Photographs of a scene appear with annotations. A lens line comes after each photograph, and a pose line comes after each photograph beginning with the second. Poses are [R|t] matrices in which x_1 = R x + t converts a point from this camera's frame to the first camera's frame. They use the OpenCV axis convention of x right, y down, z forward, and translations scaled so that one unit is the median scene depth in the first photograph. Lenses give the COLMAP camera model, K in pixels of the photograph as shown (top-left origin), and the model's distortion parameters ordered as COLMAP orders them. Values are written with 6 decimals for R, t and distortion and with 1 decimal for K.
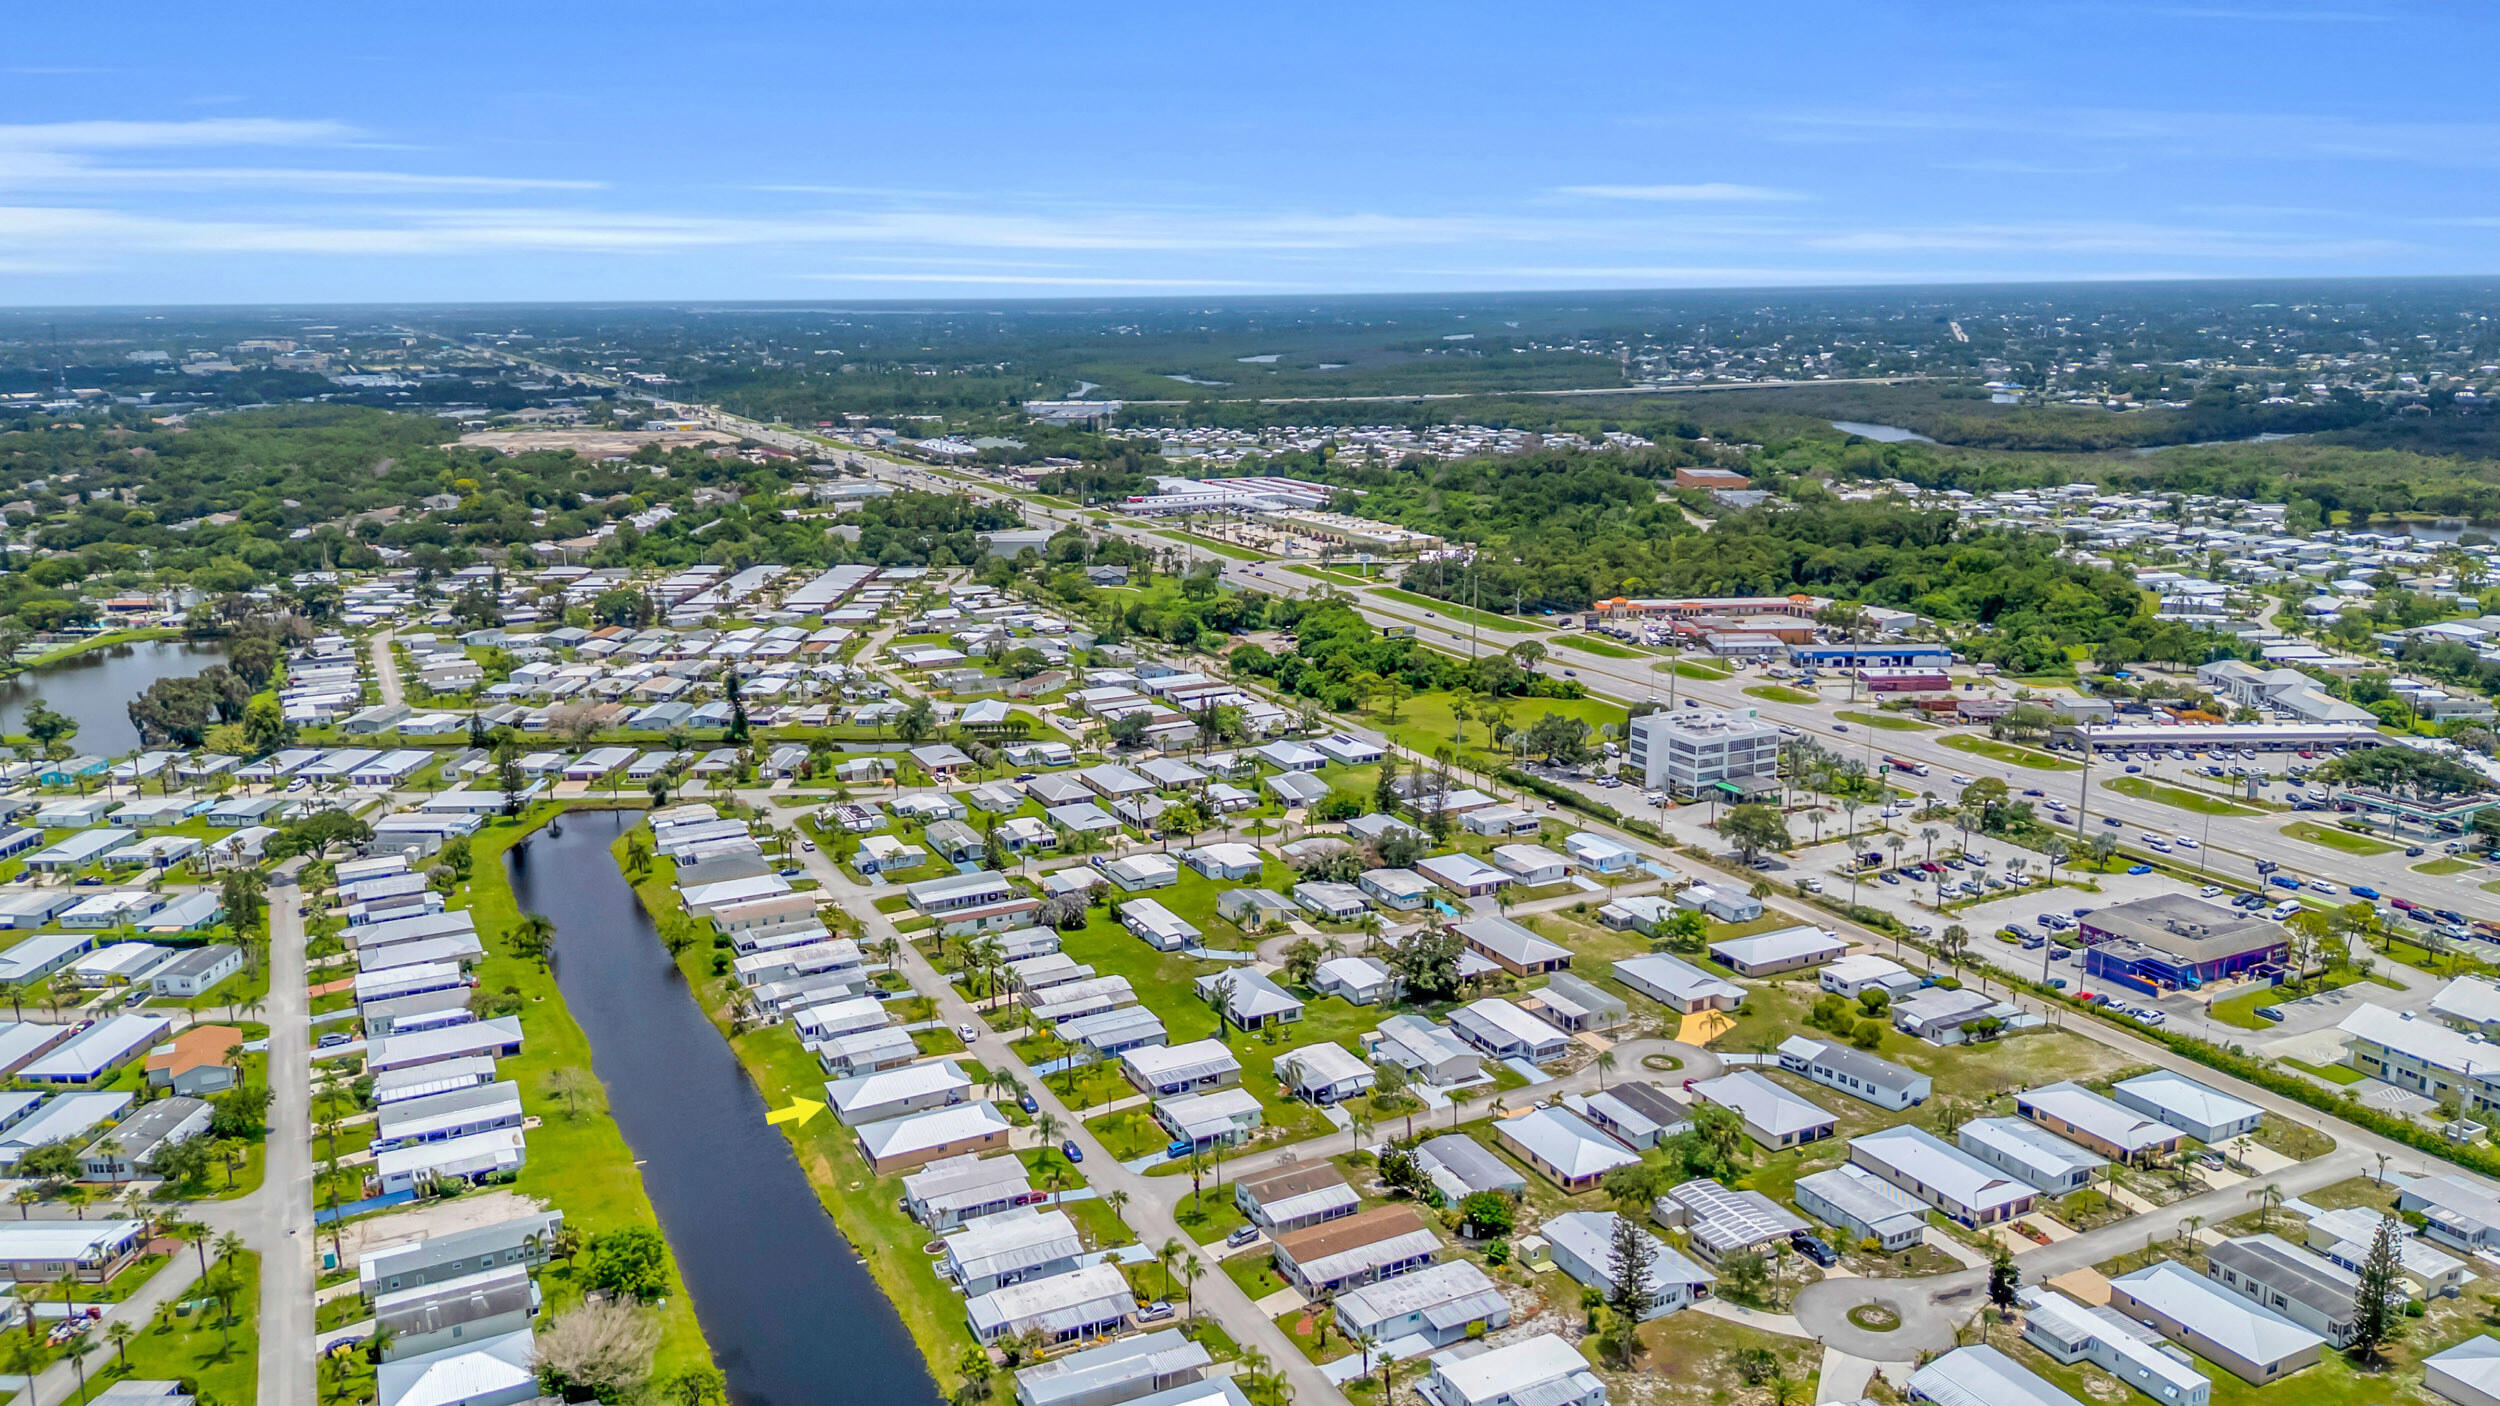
lens RADIAL K [[1829.1, 0, 1244.4], [0, 1829.1, 689.1], [0, 0, 1]] dist [0.107788, -0.151185]
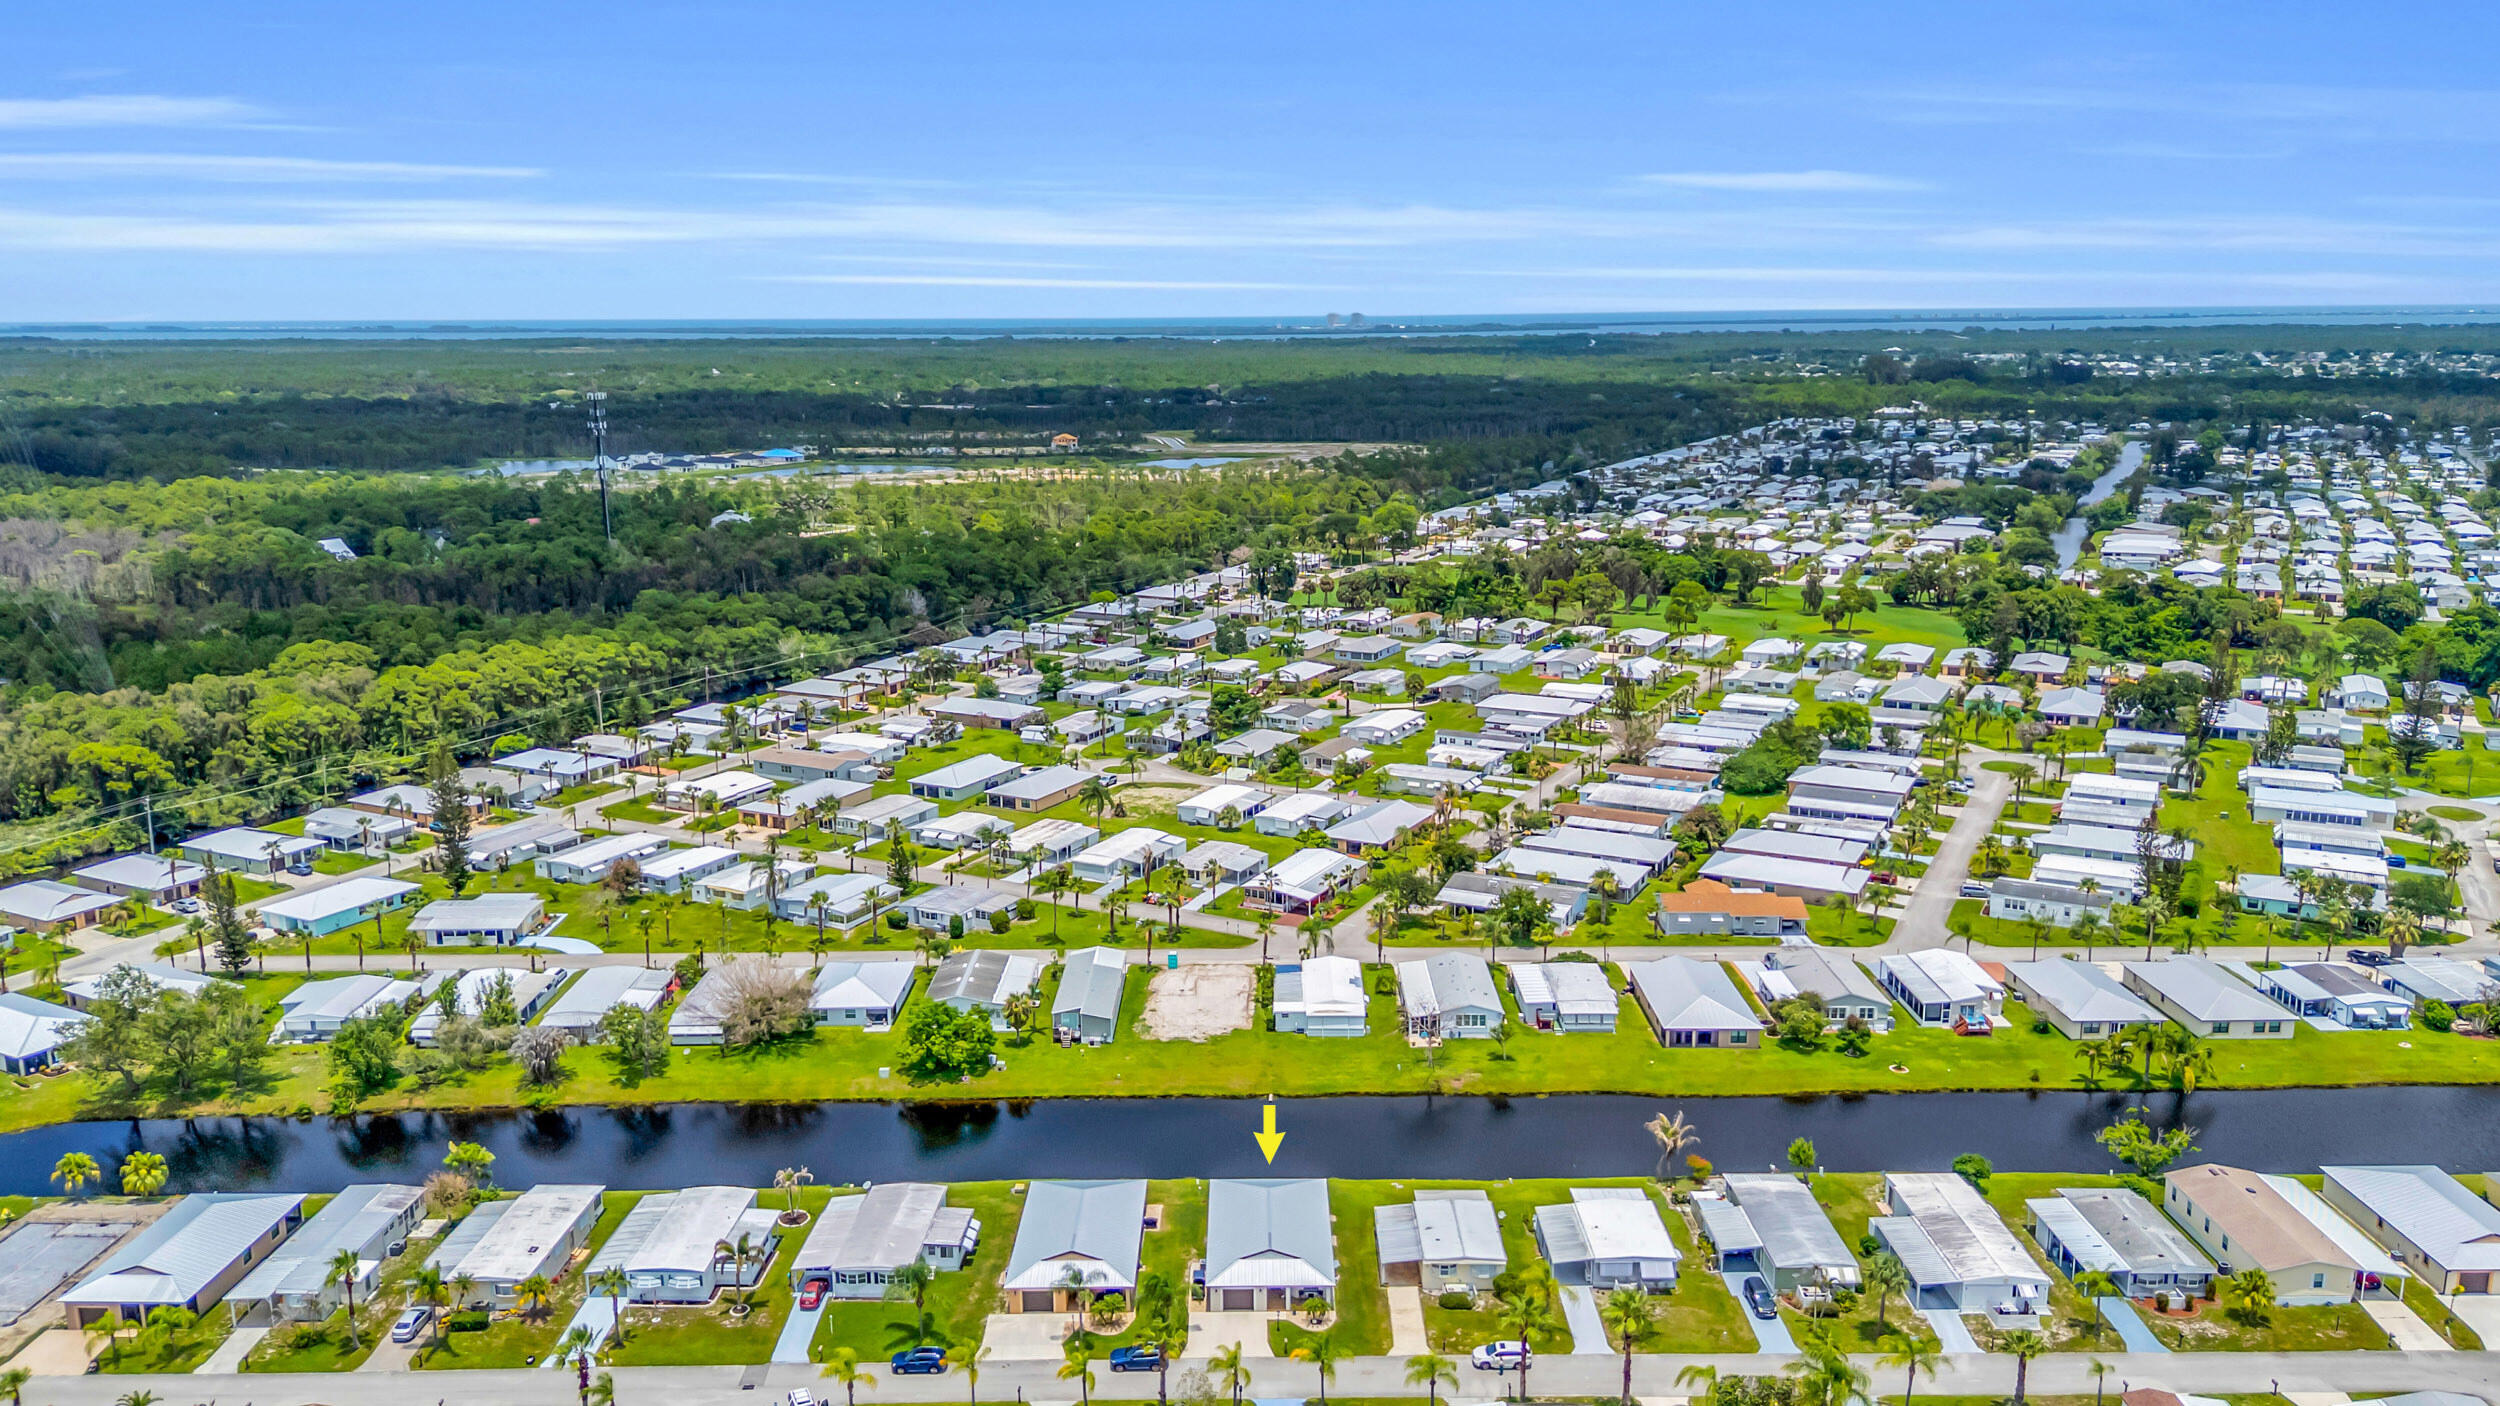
lens RADIAL K [[1829.1, 0, 1244.4], [0, 1829.1, 689.1], [0, 0, 1]] dist [0.107788, -0.151185]
pose [[-0.456105, 0.195906, -0.868095, 0.236107], [-0.169321, 0.938546, 0.300768, -0.103197], [0.873670, 0.284169, -0.394905, 0.898354]]
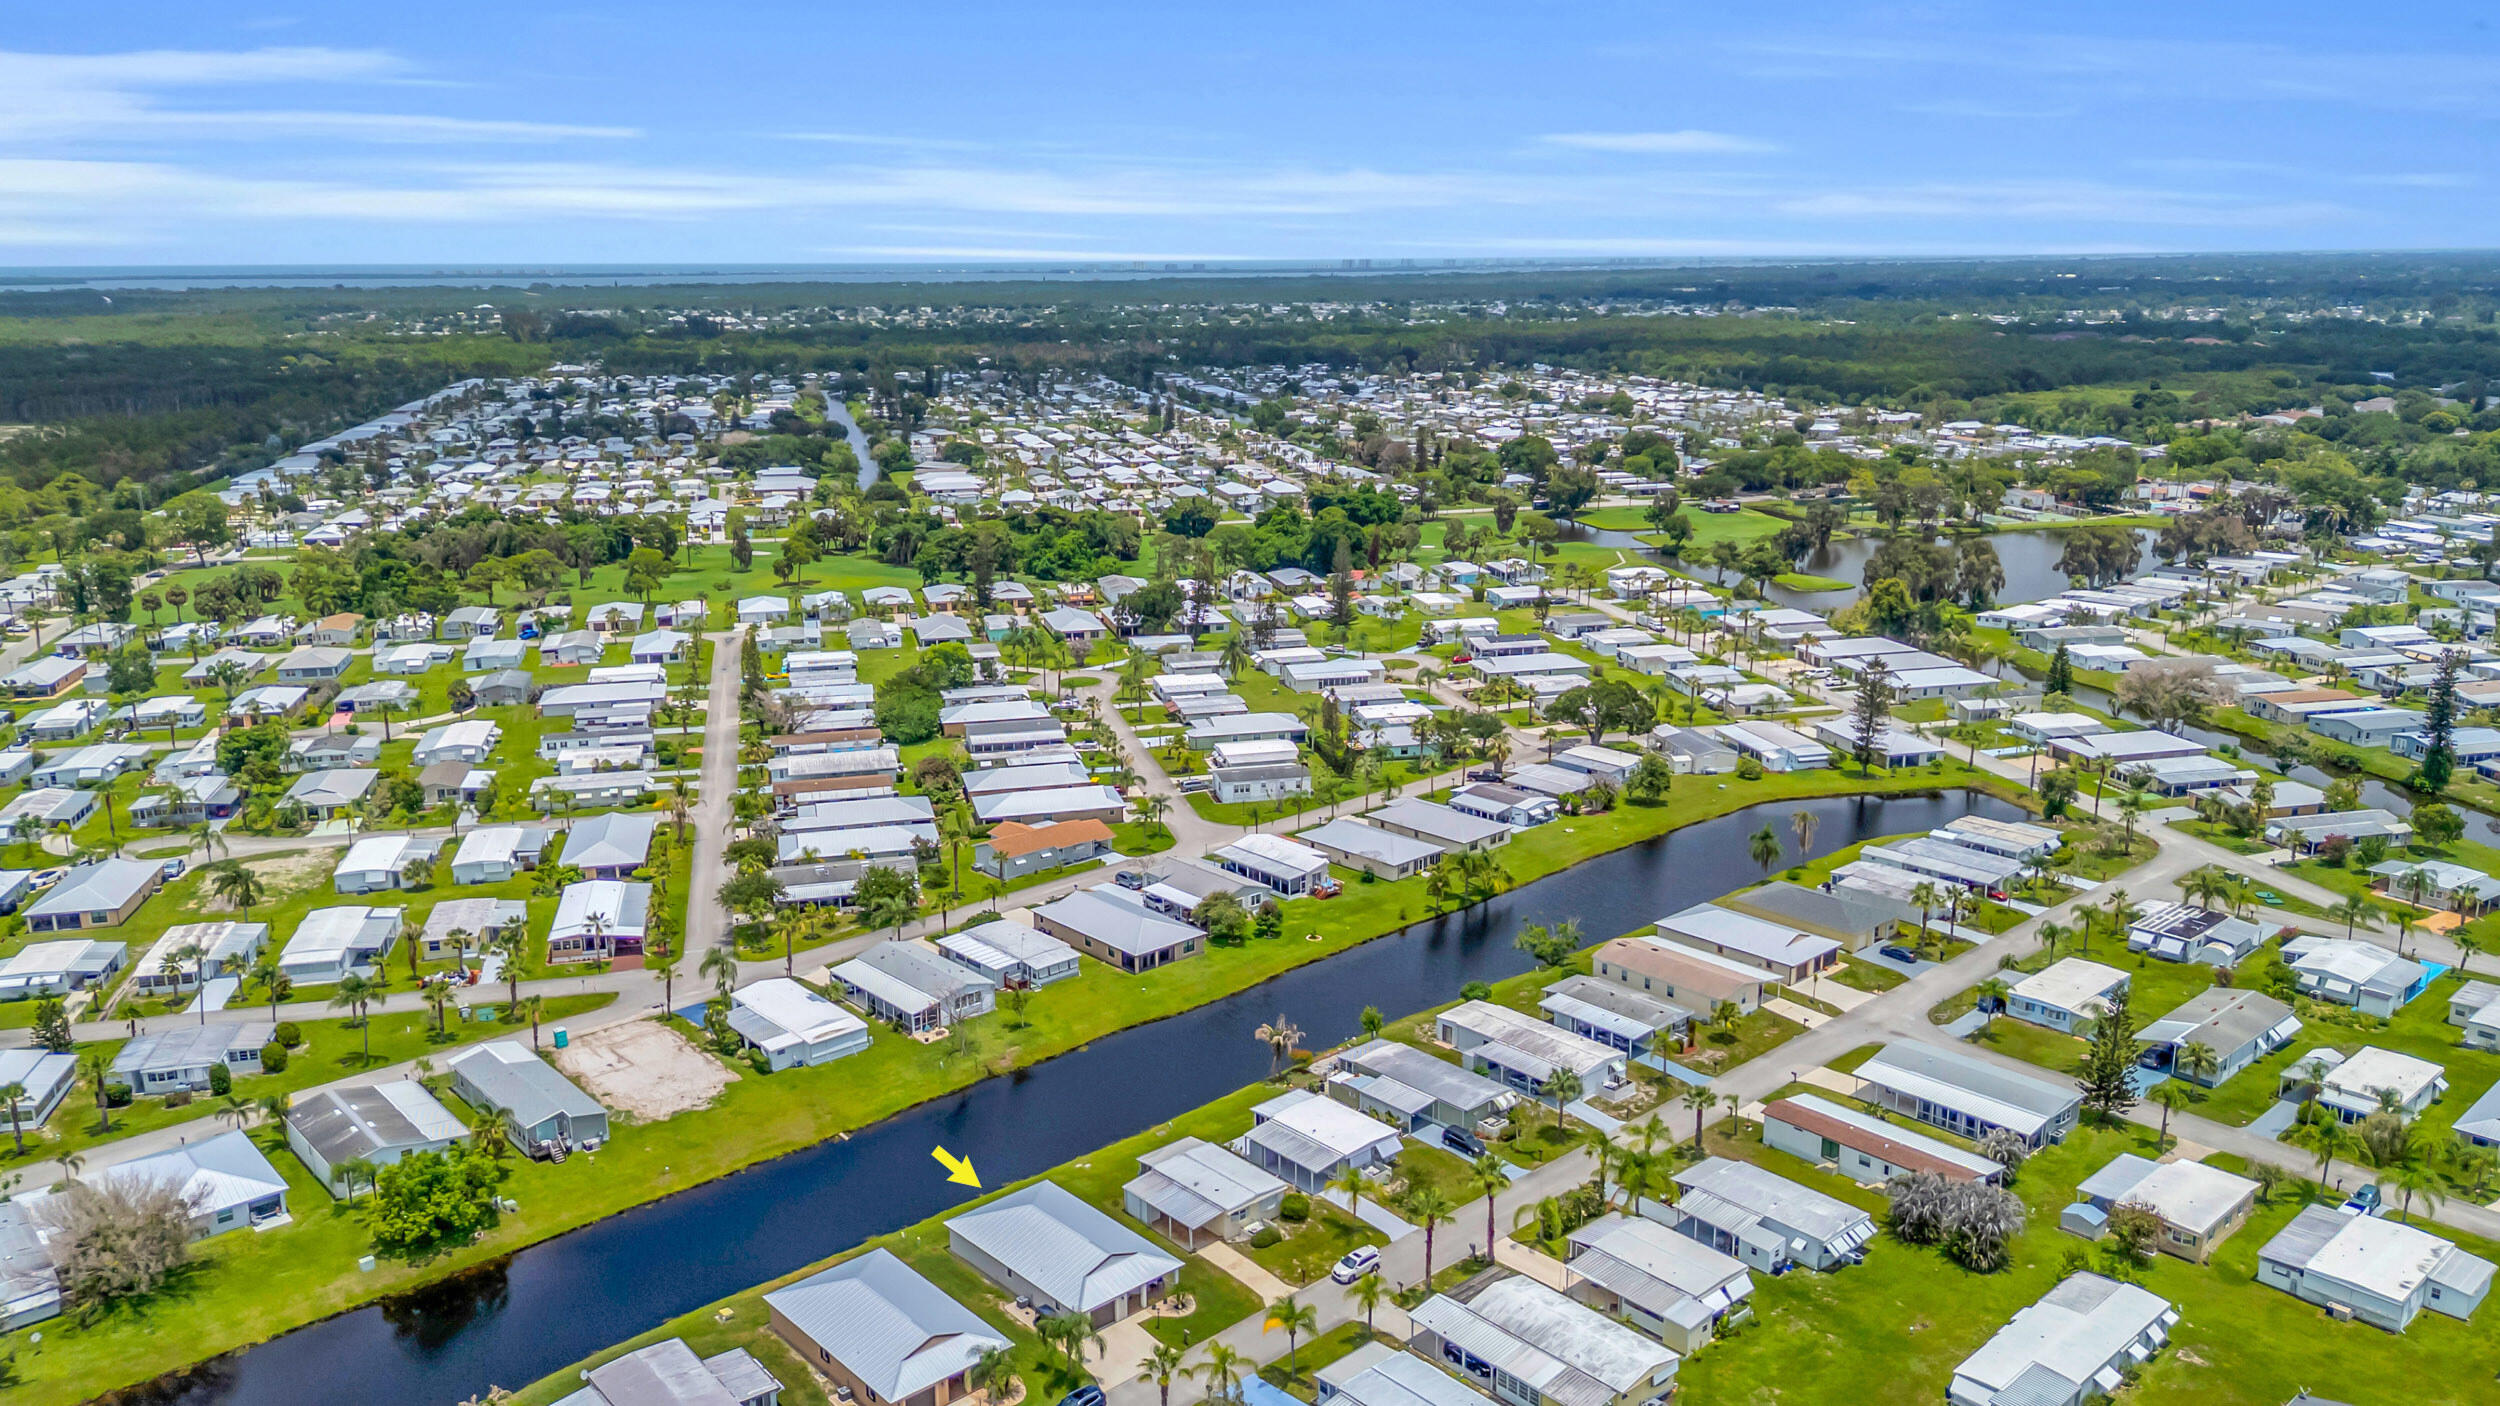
lens RADIAL K [[1829.1, 0, 1244.4], [0, 1829.1, 689.1], [0, 0, 1]] dist [0.107788, -0.151185]
pose [[0.265023, 0.230990, -0.936166, 0.246609], [-0.198690, 0.963129, 0.181395, -0.050827], [0.943549, 0.137933, 0.301147, 0.650143]]
